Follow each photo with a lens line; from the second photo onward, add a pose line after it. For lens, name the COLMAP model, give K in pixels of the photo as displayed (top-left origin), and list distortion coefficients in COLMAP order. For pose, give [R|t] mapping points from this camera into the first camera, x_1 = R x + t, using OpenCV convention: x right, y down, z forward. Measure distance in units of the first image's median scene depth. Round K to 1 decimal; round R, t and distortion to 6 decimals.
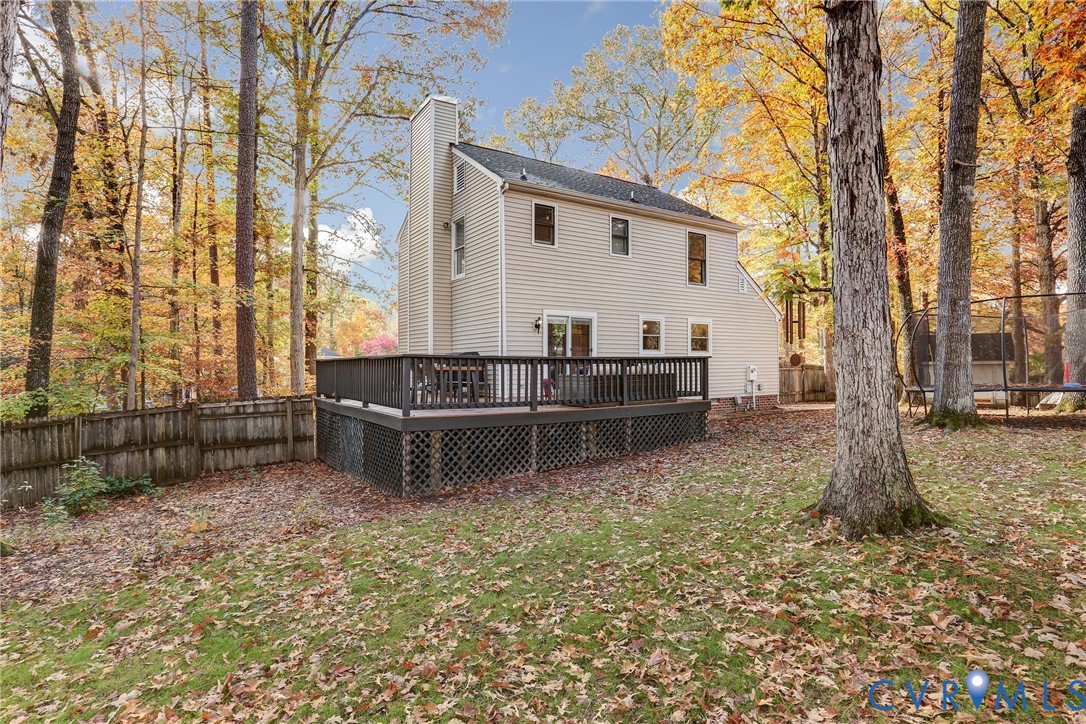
lens RADIAL K [[565.8, 0, 540.3], [0, 565.8, 360.2], [0, 0, 1]] dist [-0.035747, 0.017224]
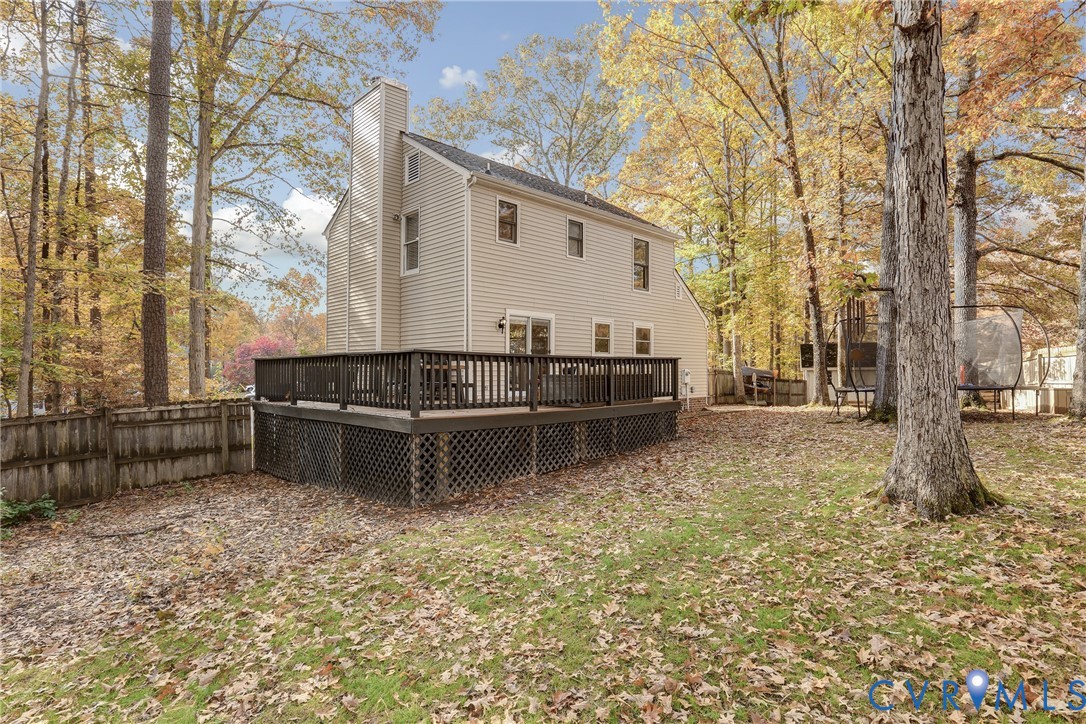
lens RADIAL K [[565.8, 0, 533.3], [0, 565.8, 361.4], [0, 0, 1]] dist [-0.035747, 0.017224]
pose [[0.977714, 0.007763, 0.209798, -0.307991], [-0.005413, 0.999916, -0.011773, 0.023505], [-0.209872, 0.010375, 0.977674, 0.081771]]
